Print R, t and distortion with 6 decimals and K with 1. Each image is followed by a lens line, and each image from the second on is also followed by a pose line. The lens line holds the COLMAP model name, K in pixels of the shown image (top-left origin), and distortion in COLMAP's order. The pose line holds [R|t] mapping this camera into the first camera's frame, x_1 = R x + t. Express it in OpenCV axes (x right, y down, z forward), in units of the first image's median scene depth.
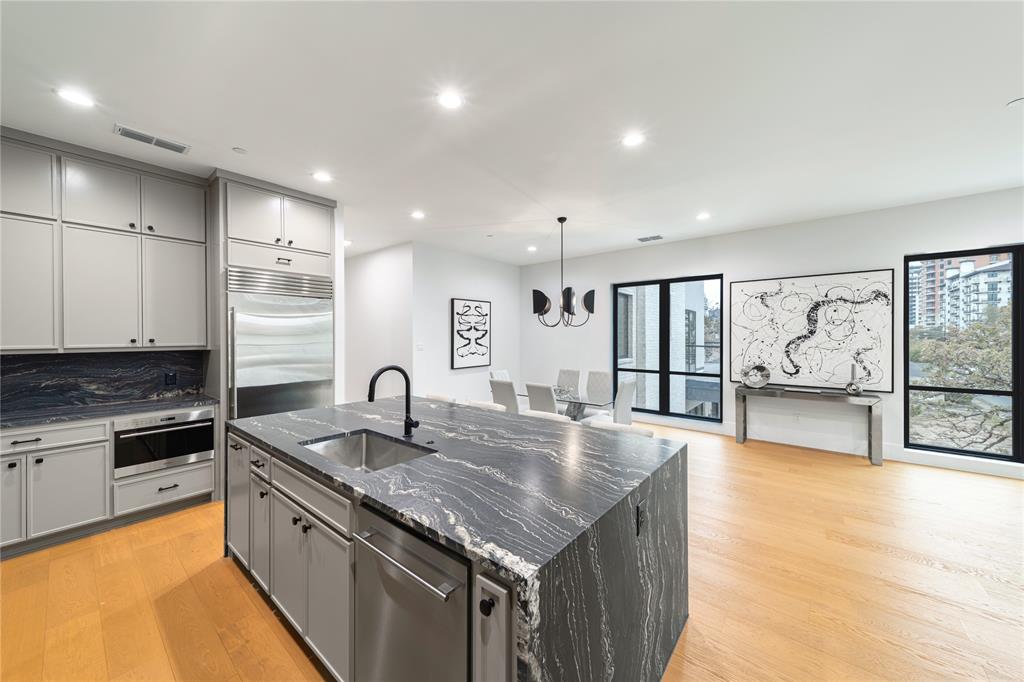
lens RADIAL K [[368.6, 0, 514.1], [0, 368.6, 337.6], [0, 0, 1]] dist [0.009990, 0.000072]
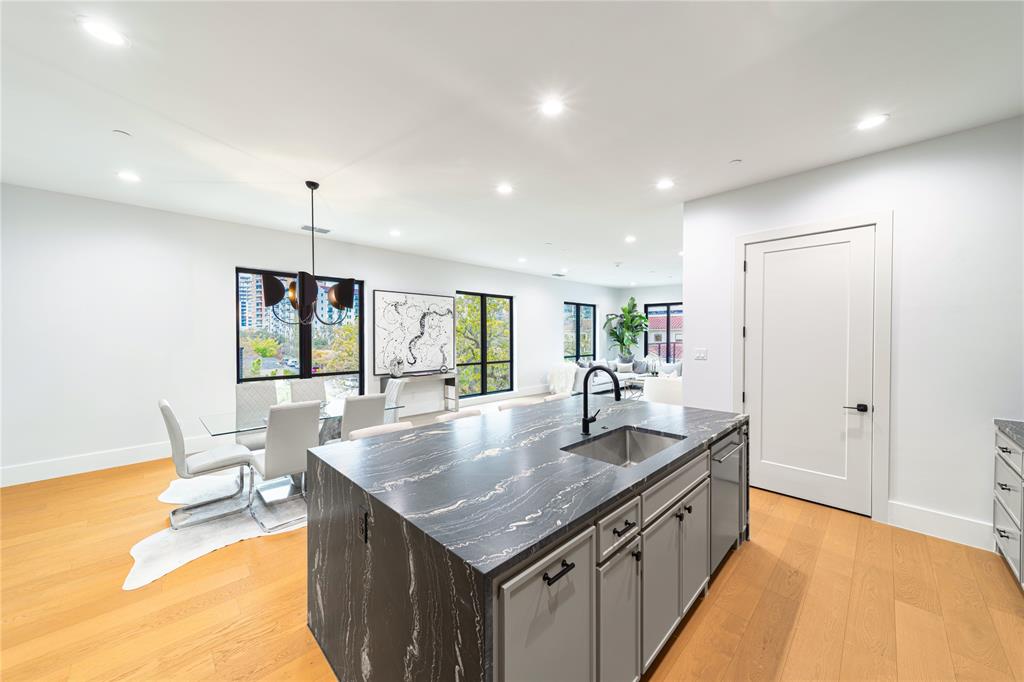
lens RADIAL K [[369.9, 0, 522.7], [0, 369.9, 339.5], [0, 0, 1]] dist [0.001700, 0.000078]
pose [[0.079222, -0.010944, 0.996797, -0.608684], [0.005185, 0.999931, 0.010566, -0.004269], [-0.996844, 0.004331, 0.079273, 0.501705]]
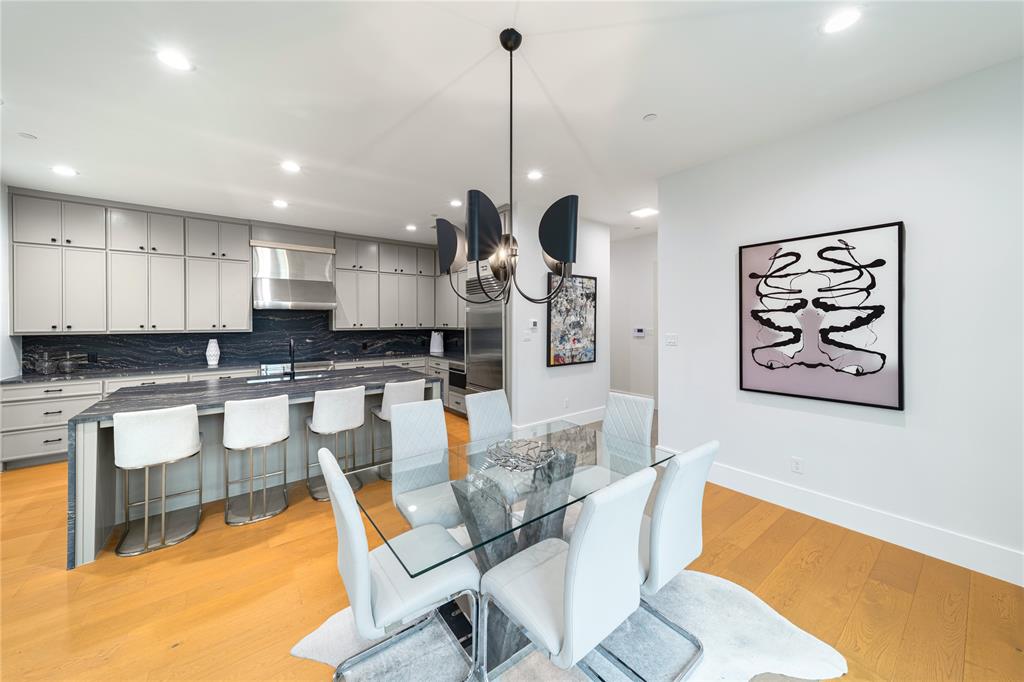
lens RADIAL K [[359.2, 0, 500.4], [0, 359.2, 321.4], [0, 0, 1]] dist [0.006485, 0.000052]
pose [[-0.243741, 0.002253, -0.969838, 0.518859], [-0.001391, 0.999995, 0.002672, -0.009433], [0.969839, 0.002000, -0.243737, 1.088387]]
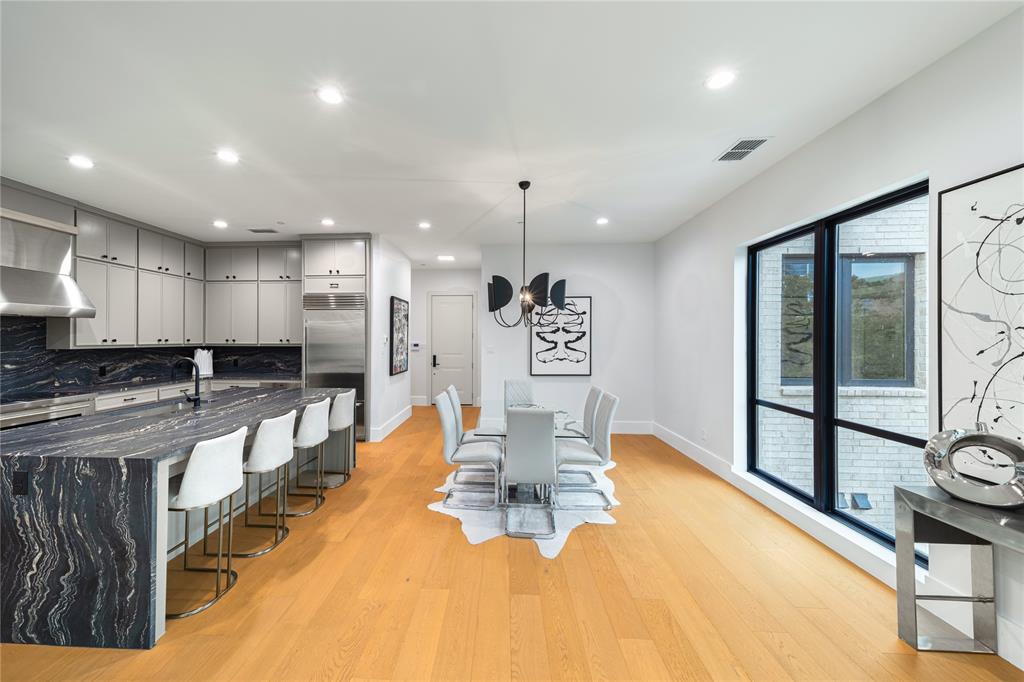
lens RADIAL K [[383.2, 0, 476.7], [0, 383.2, 337.9], [0, 0, 1]] dist [-0.001517, -0.000057]
pose [[0.577170, 0.001745, -0.816622, 0.710841], [-0.007071, 0.999971, -0.002861, -0.003589], [0.816594, 0.007425, 0.577165, 0.472728]]
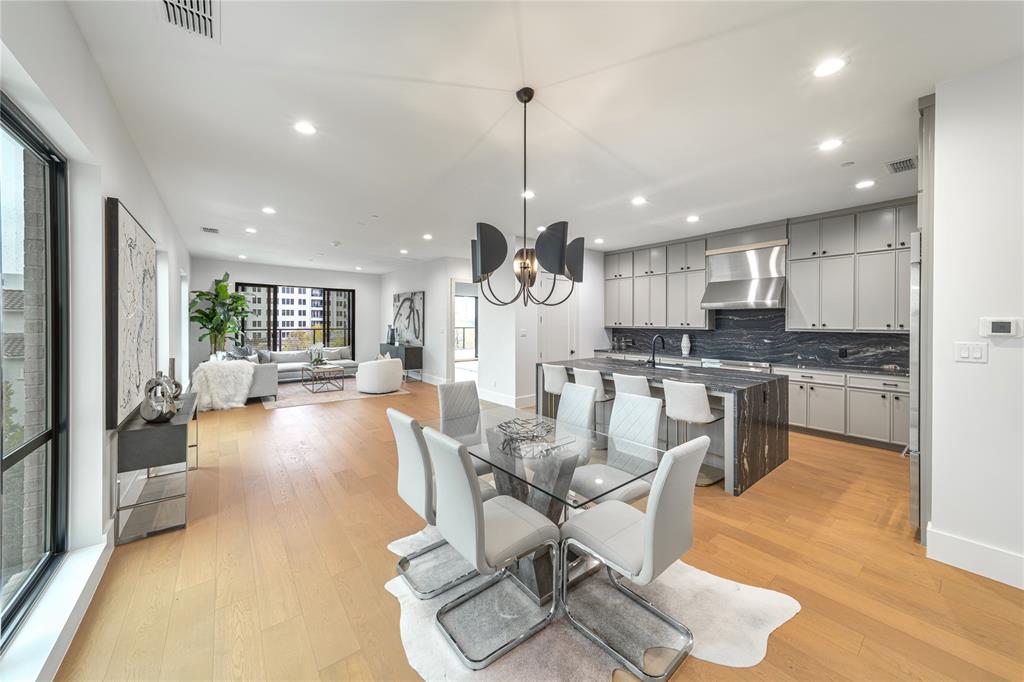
lens RADIAL K [[360.5, 0, 511.0], [0, 360.5, 322.0], [0, 0, 1]] dist [0.000927, 0.000043]
pose [[-0.977584, -0.001297, 0.210542, 0.042977], [0.000339, 0.999970, 0.007737, -0.010615], [-0.210546, 0.007635, -0.977554, 1.493685]]
